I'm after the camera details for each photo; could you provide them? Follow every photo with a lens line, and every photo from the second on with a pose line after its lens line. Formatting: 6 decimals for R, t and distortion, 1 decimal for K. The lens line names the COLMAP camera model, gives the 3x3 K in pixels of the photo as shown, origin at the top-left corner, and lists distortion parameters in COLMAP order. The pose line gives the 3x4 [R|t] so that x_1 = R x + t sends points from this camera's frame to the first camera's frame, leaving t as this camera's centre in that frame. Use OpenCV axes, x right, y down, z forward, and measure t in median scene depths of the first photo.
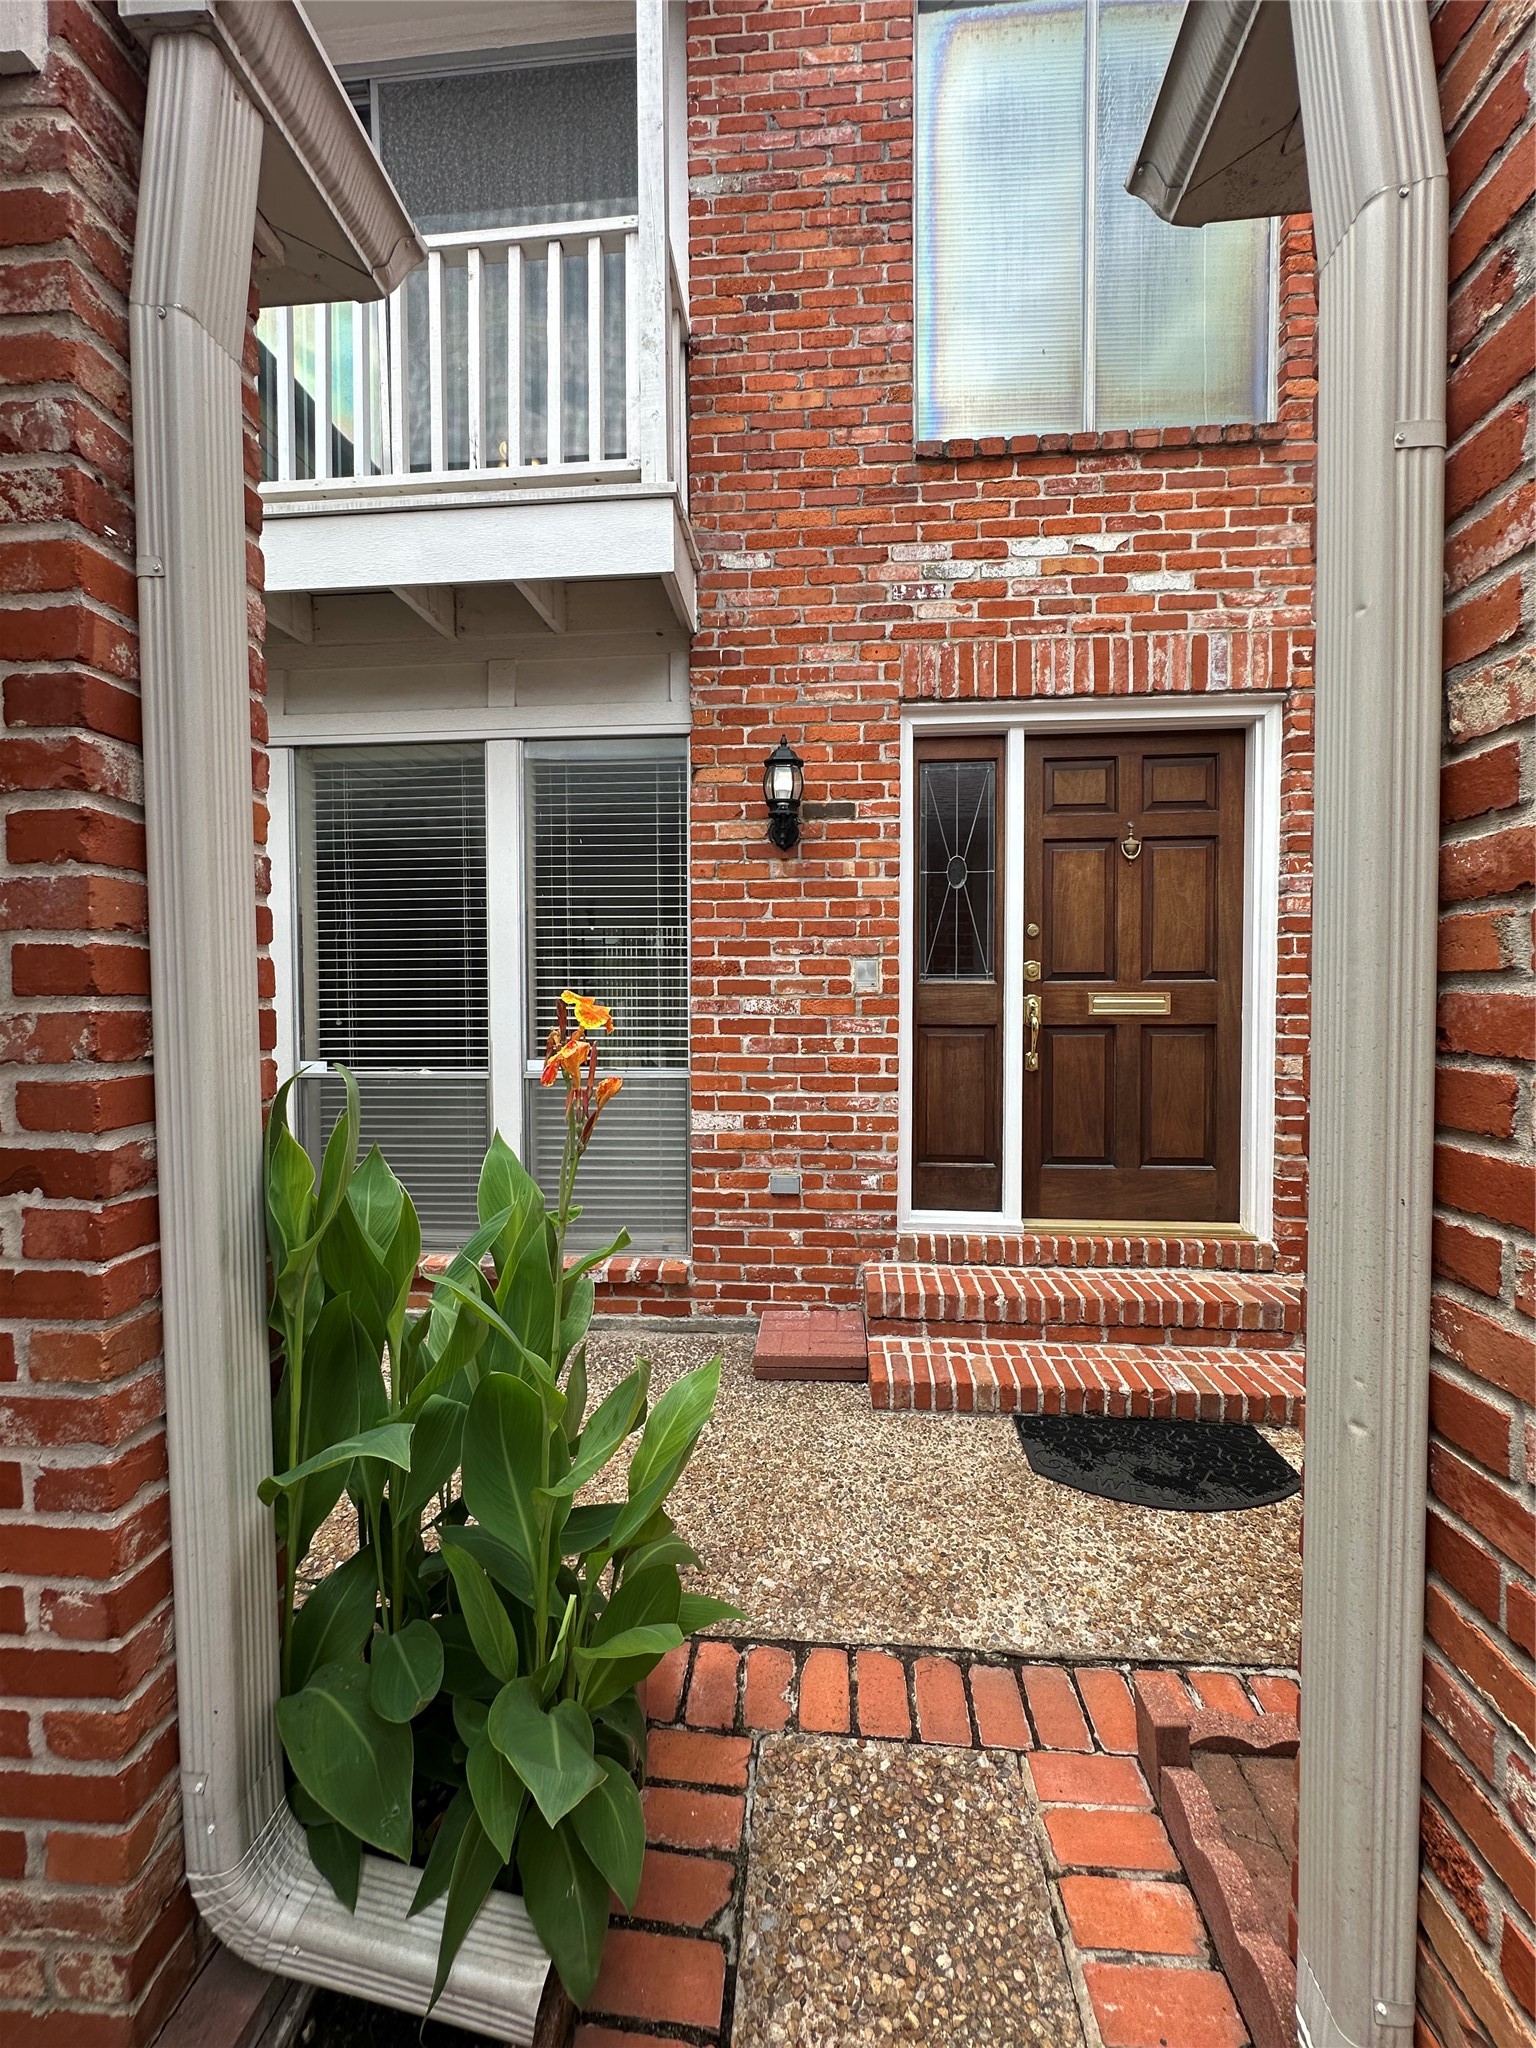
lens RADIAL K [[820.2, 0, 773.1], [0, 820.2, 1023.3], [0, 0, 1]] dist [-0.003001, 0.001594]
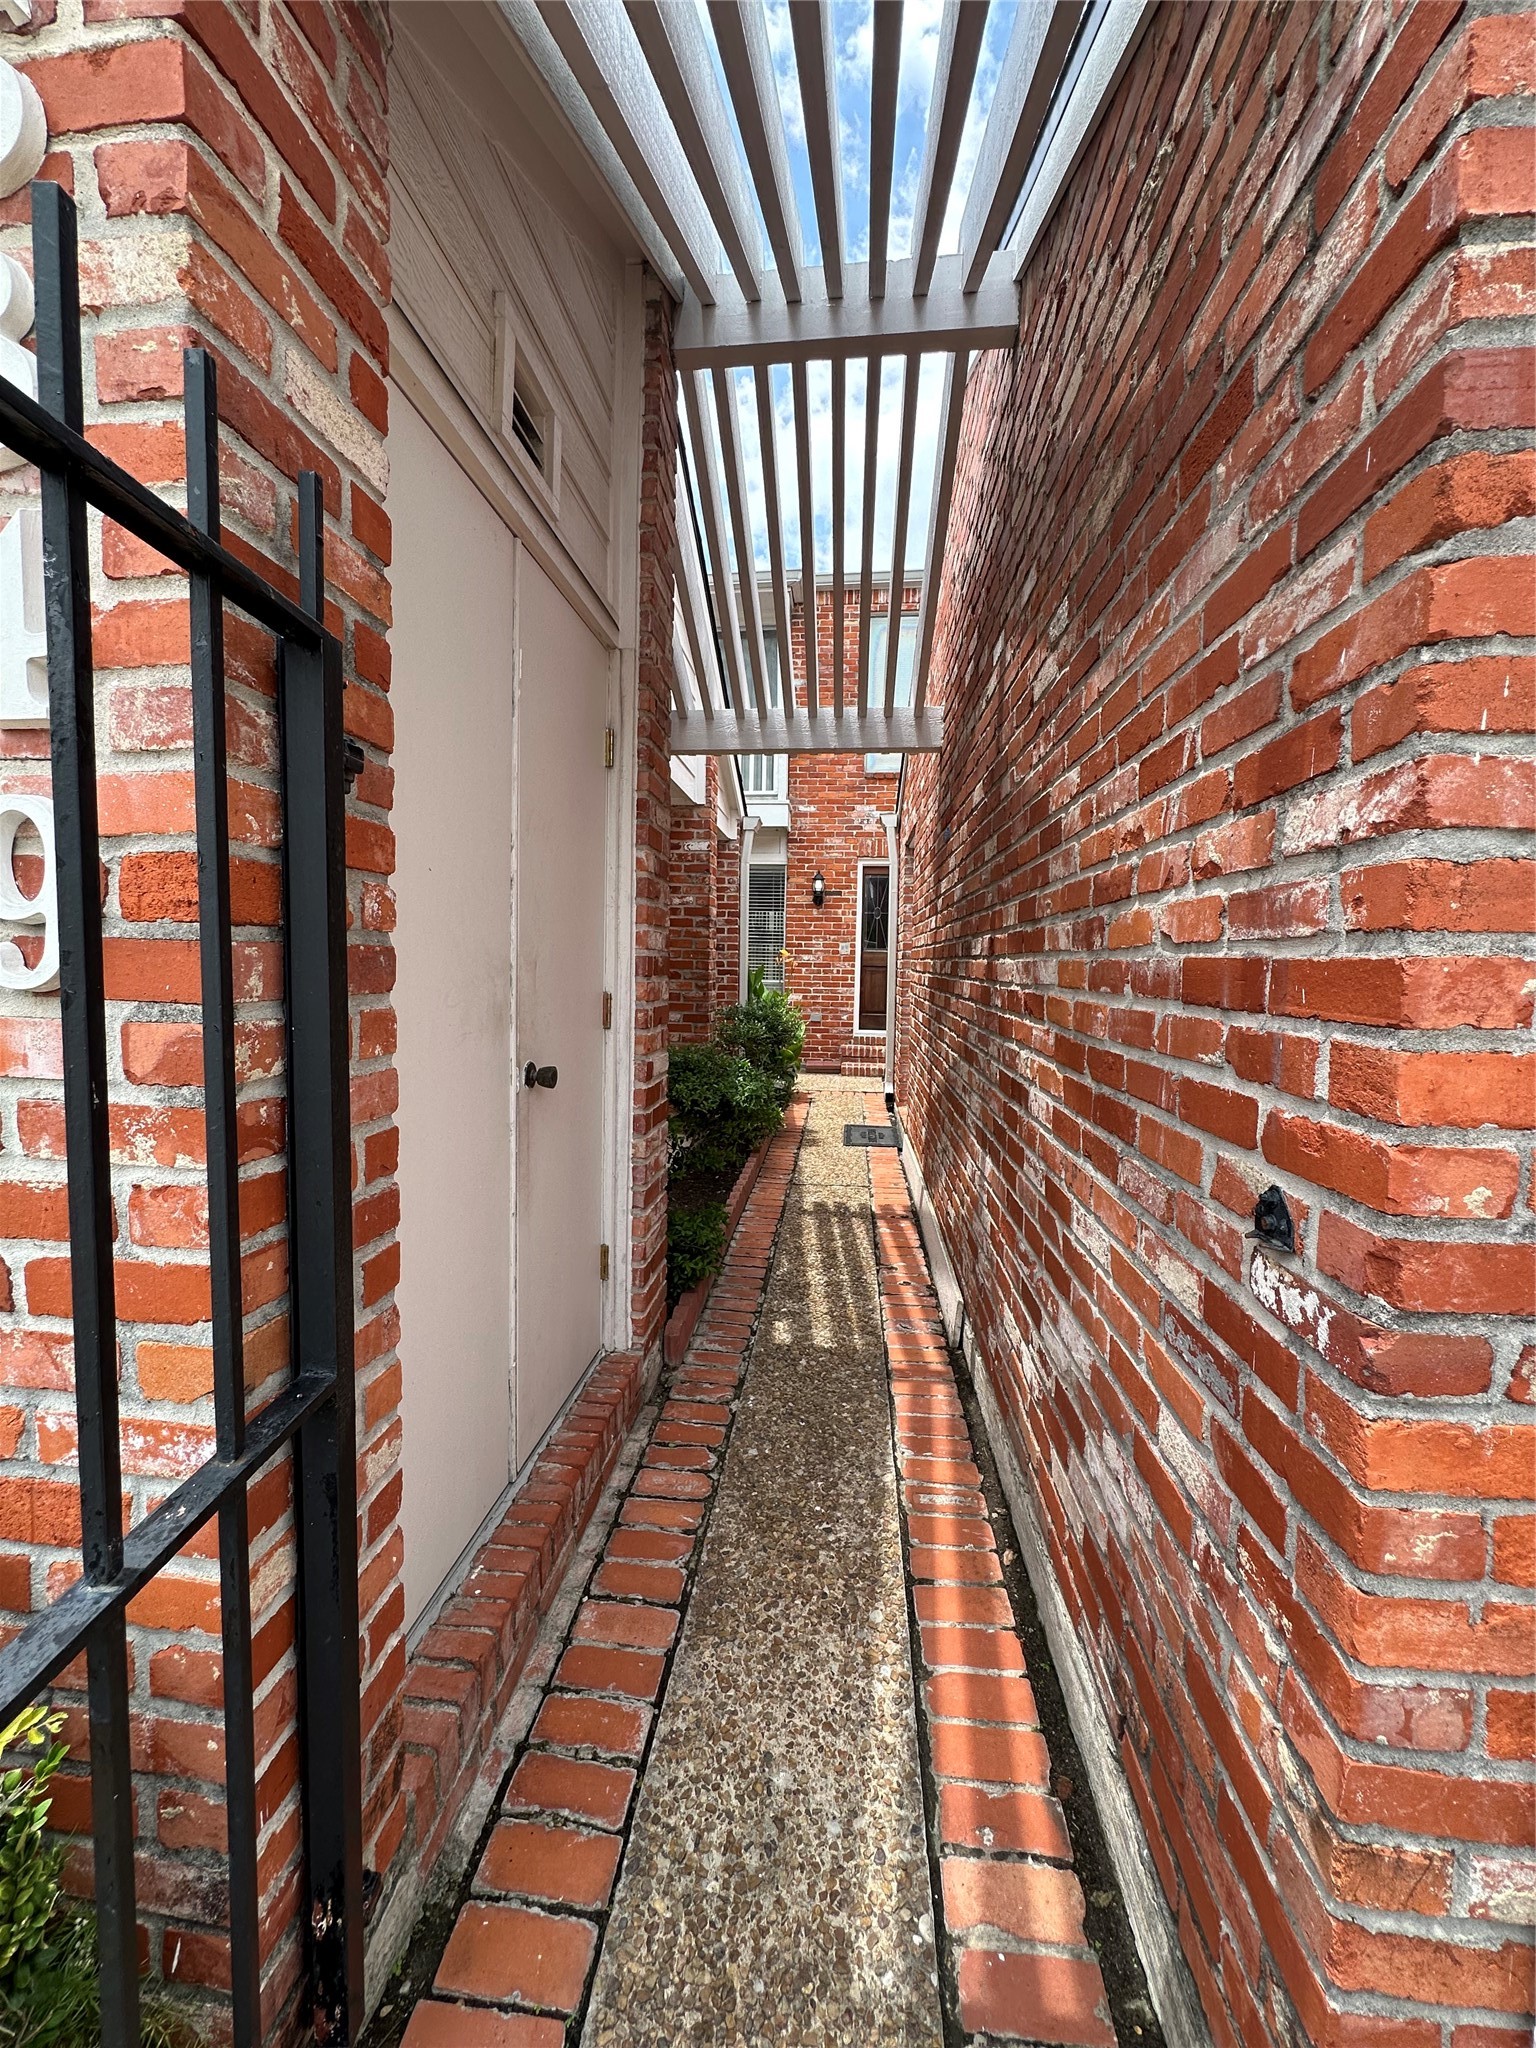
lens RADIAL K [[820.2, 0, 764.0], [0, 820.2, 1019.1], [0, 0, 1]] dist [-0.003001, 0.001594]
pose [[0.999509, 0.020196, -0.023967, -0.102709], [-0.019182, 0.998942, 0.041803, 0.079629], [0.024786, -0.041323, 0.998838, -2.001159]]
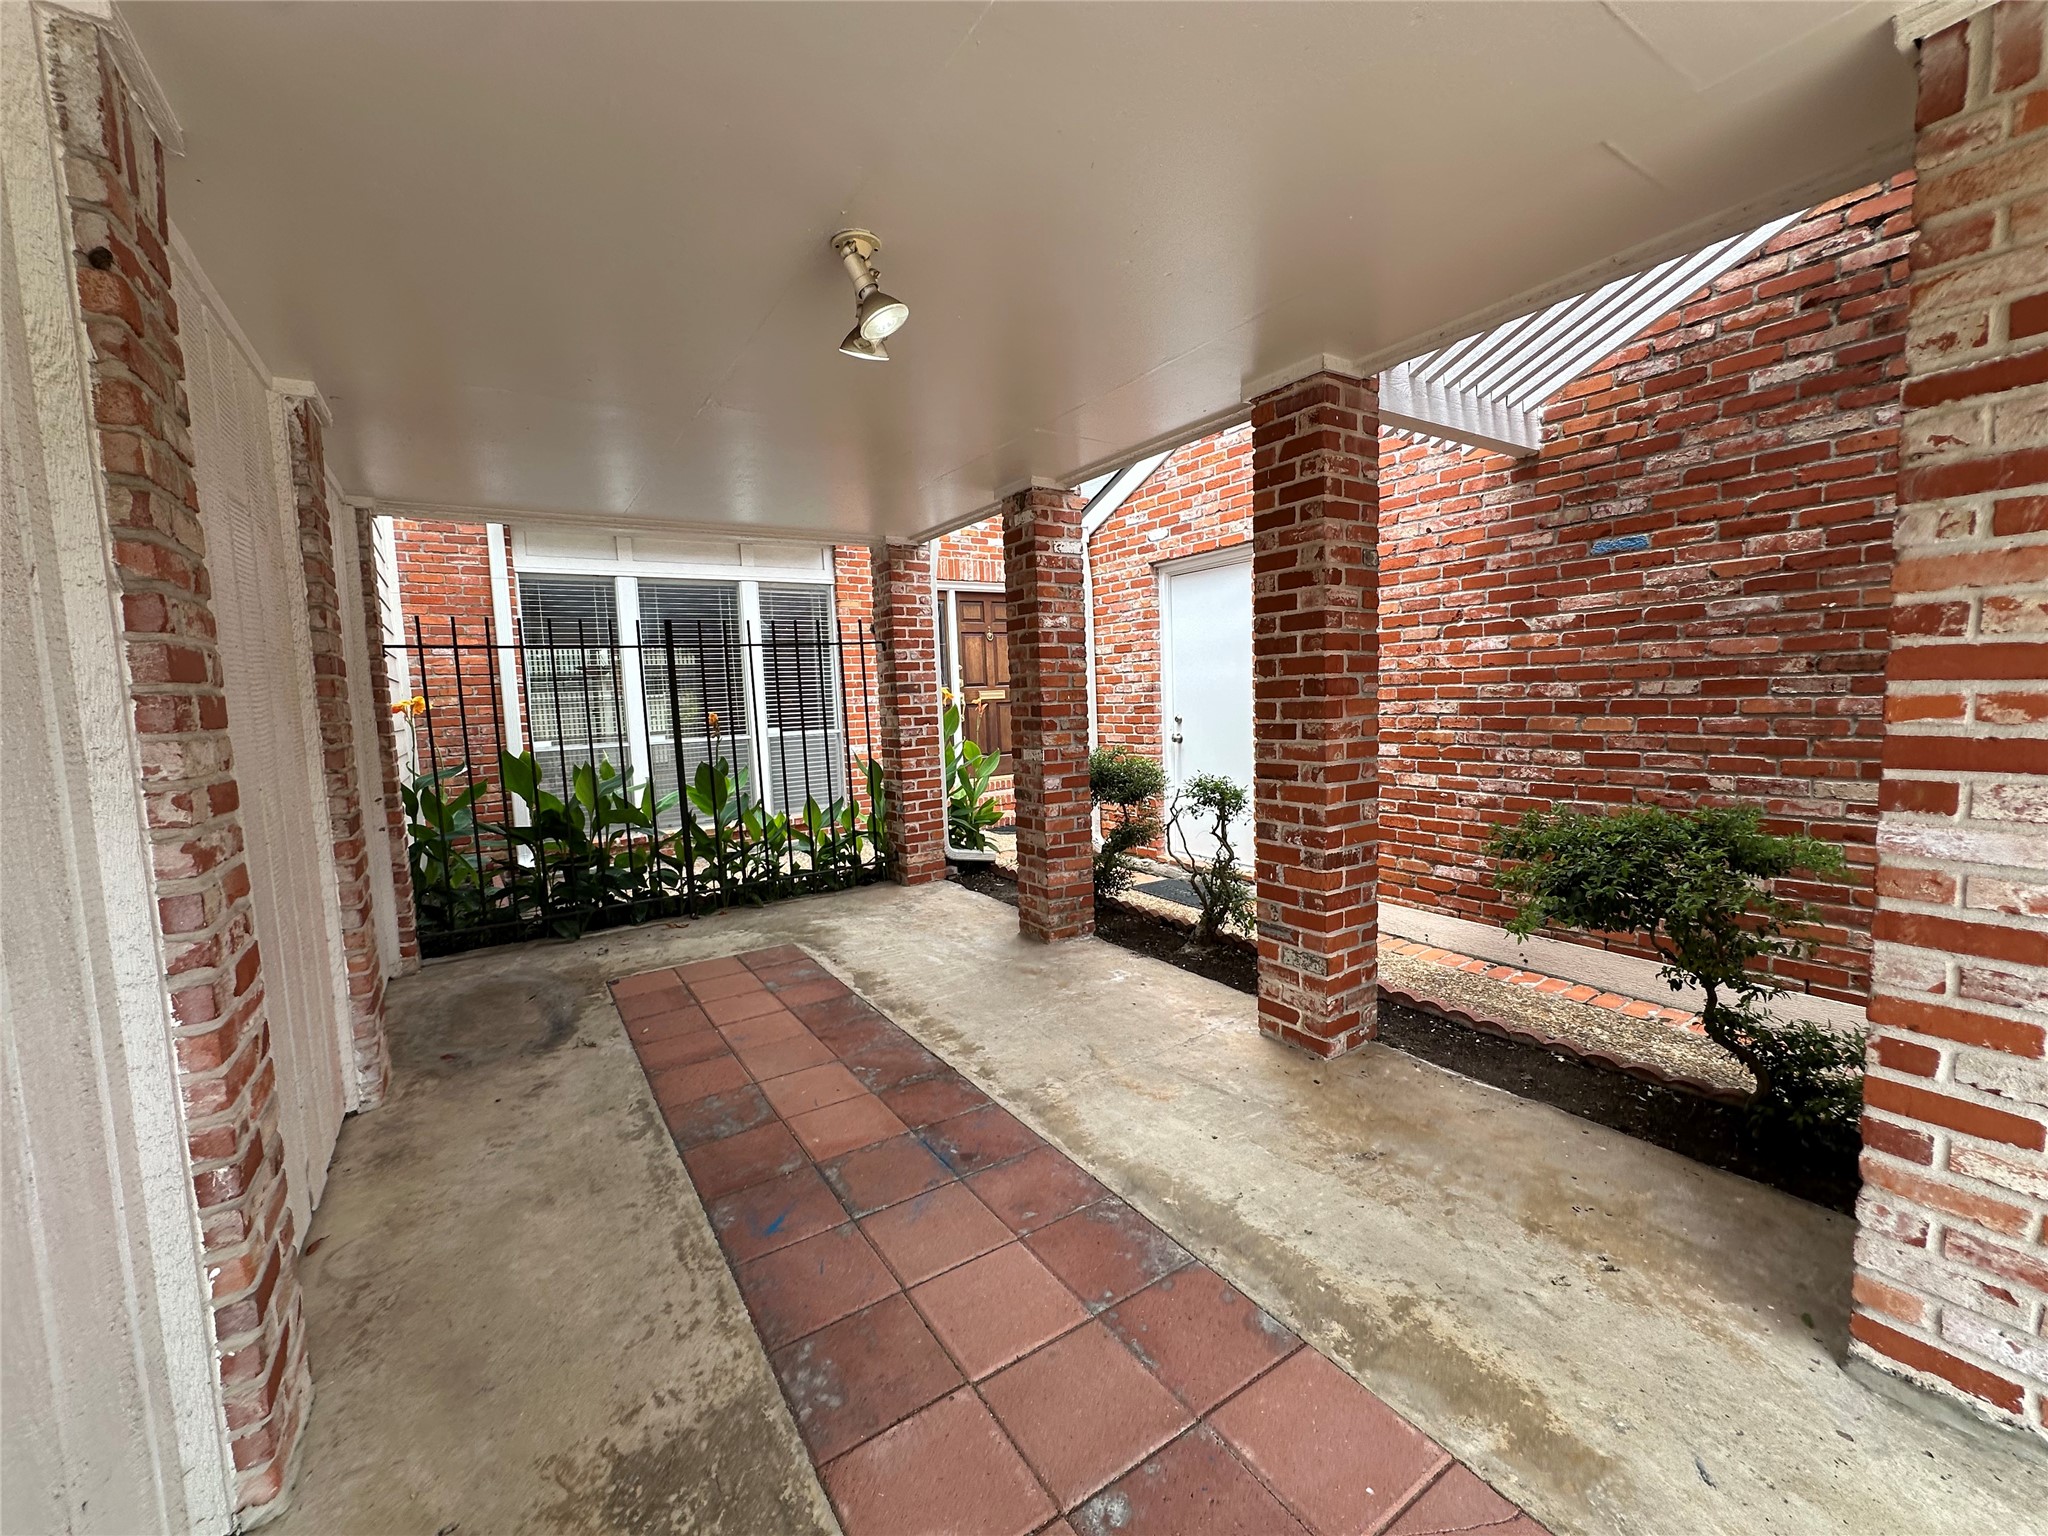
lens RADIAL K [[820.2, 0, 1025.7], [0, 820.2, 766.4], [0, 0, 1]] dist [-0.003001, 0.001594]
pose [[0.790575, -0.080069, 0.607108, -1.130702], [0.054179, 0.996673, 0.060896, 0.052268], [-0.609964, -0.015250, 0.792283, -1.199116]]
